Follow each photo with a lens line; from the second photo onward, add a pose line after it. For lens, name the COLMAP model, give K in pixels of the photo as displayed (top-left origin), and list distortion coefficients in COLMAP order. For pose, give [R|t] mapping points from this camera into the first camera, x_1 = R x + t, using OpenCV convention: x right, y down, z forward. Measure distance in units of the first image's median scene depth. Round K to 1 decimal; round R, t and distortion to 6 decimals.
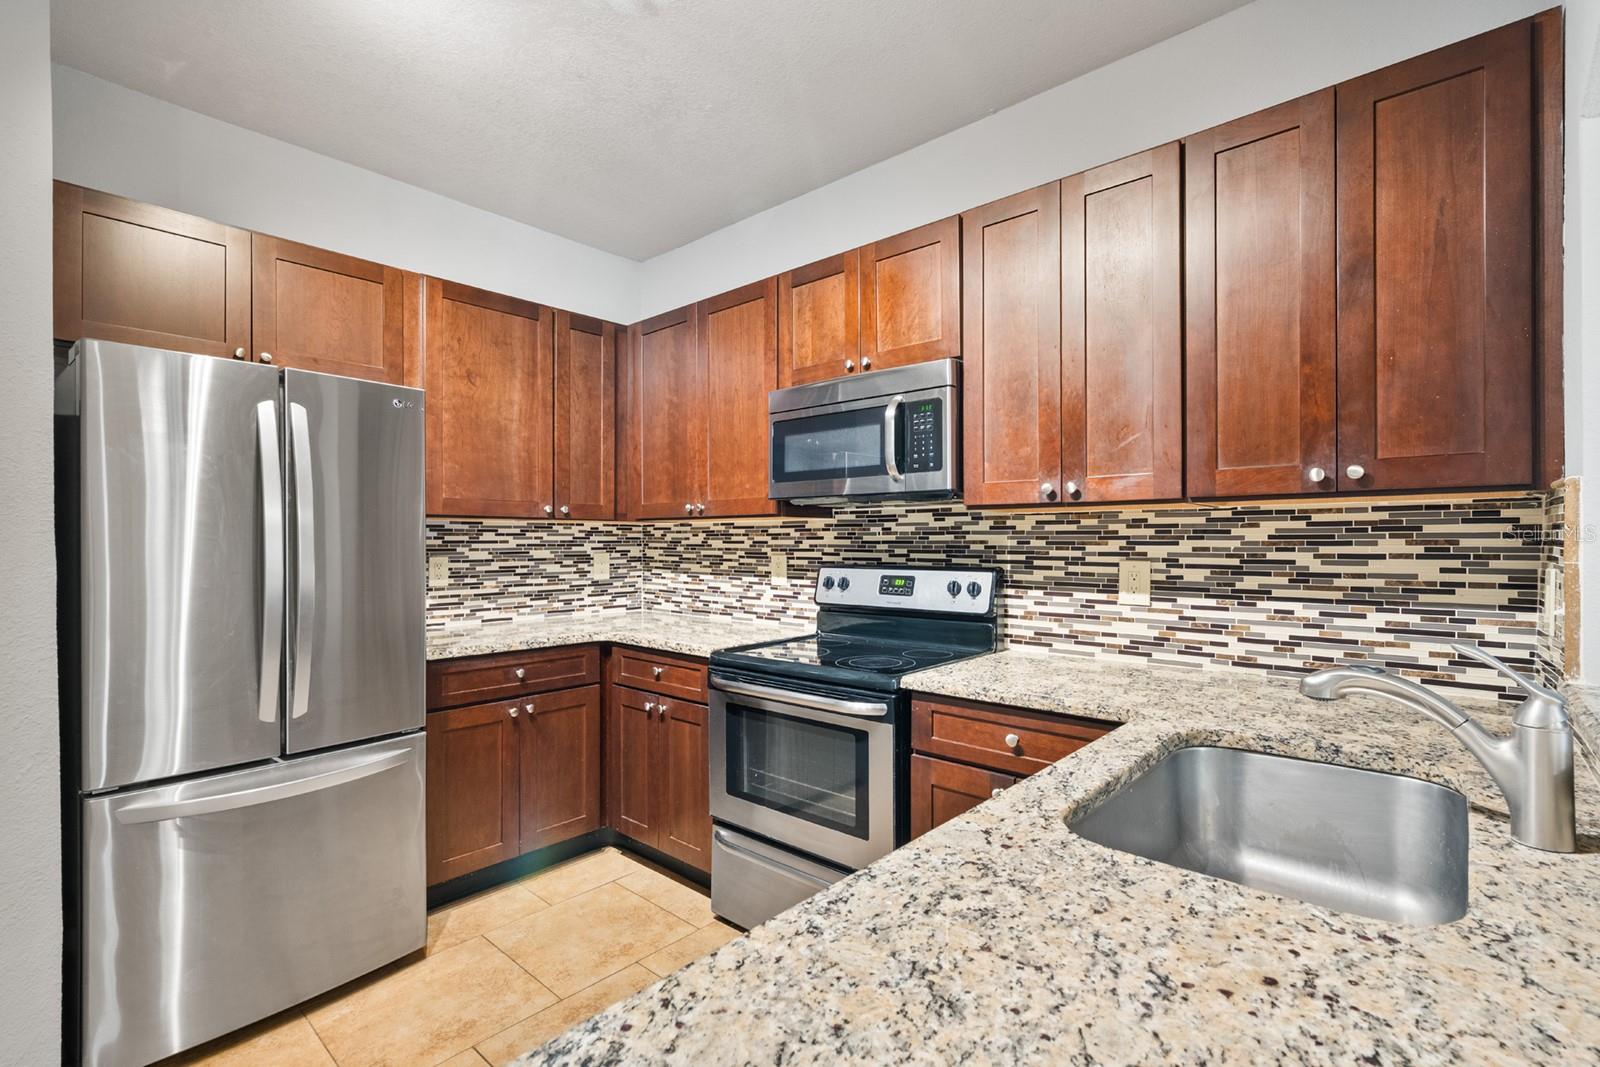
lens RADIAL K [[734.6, 0, 795.8], [0, 734.6, 539.5], [0, 0, 1]] dist [0.000661, 0.000309]
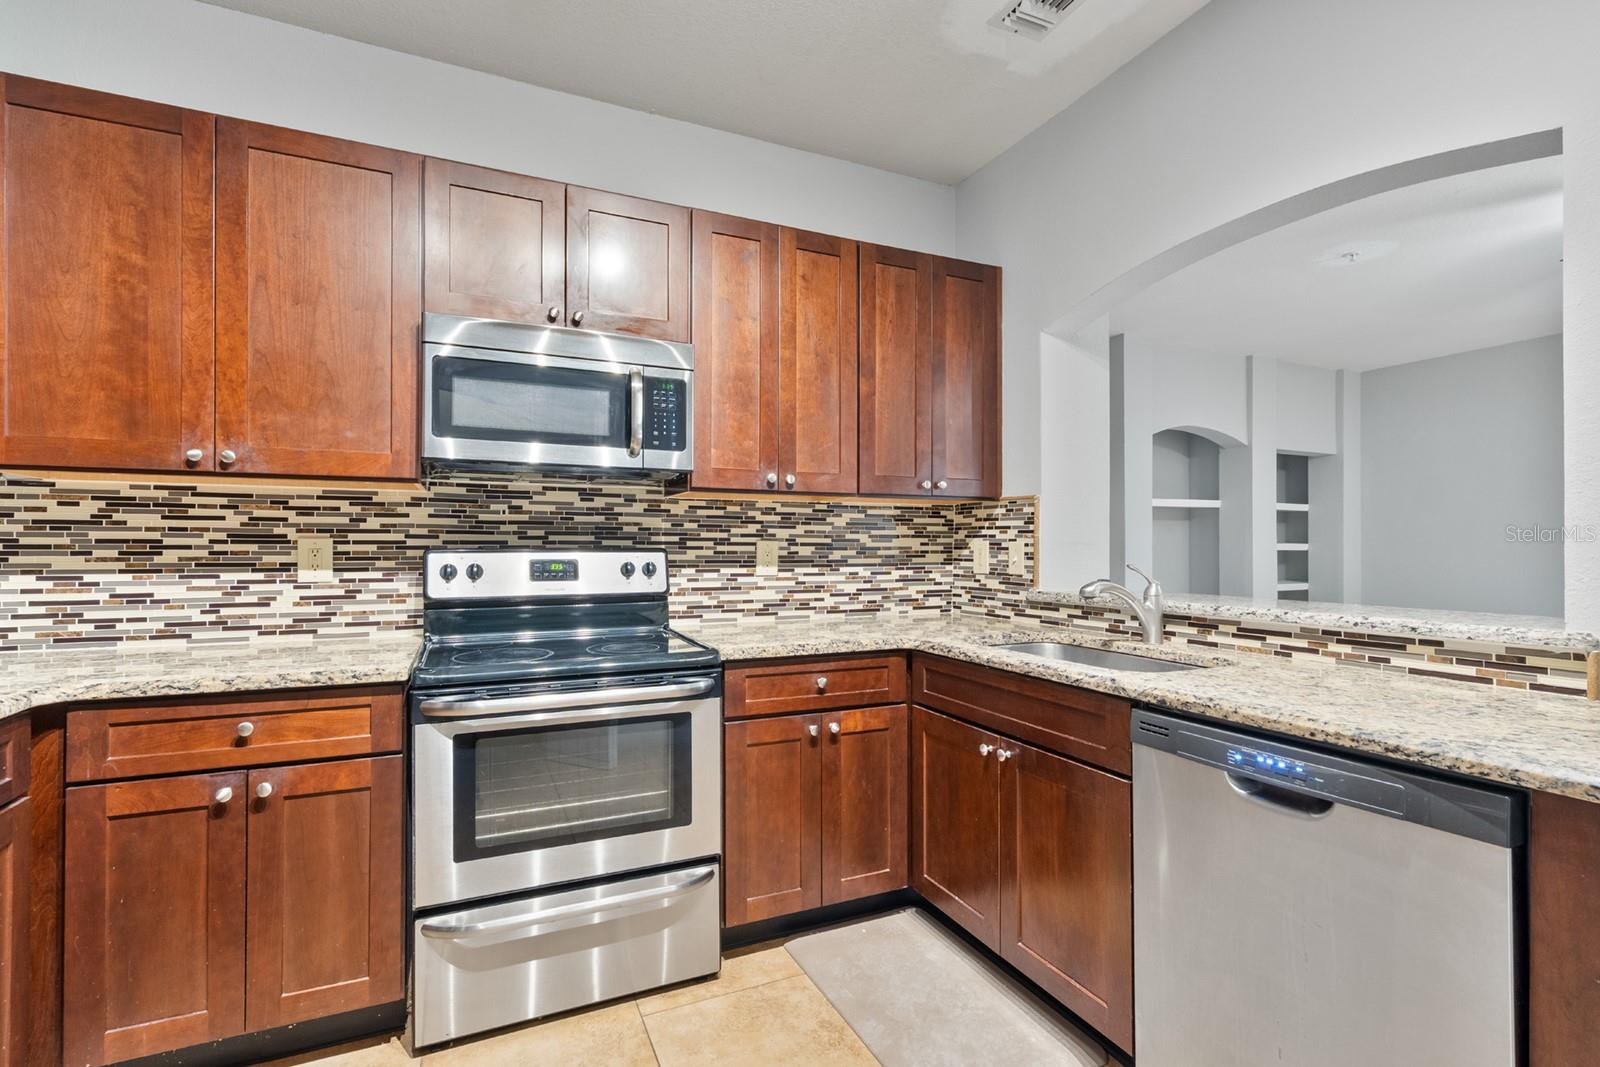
lens RADIAL K [[734.6, 0, 795.8], [0, 734.6, 539.5], [0, 0, 1]] dist [0.000661, 0.000309]
pose [[0.404730, 0.010973, 0.914371, -0.637055], [-0.004144, 0.999940, -0.010166, 0.037237], [-0.914427, 0.000325, 0.404751, 0.416812]]
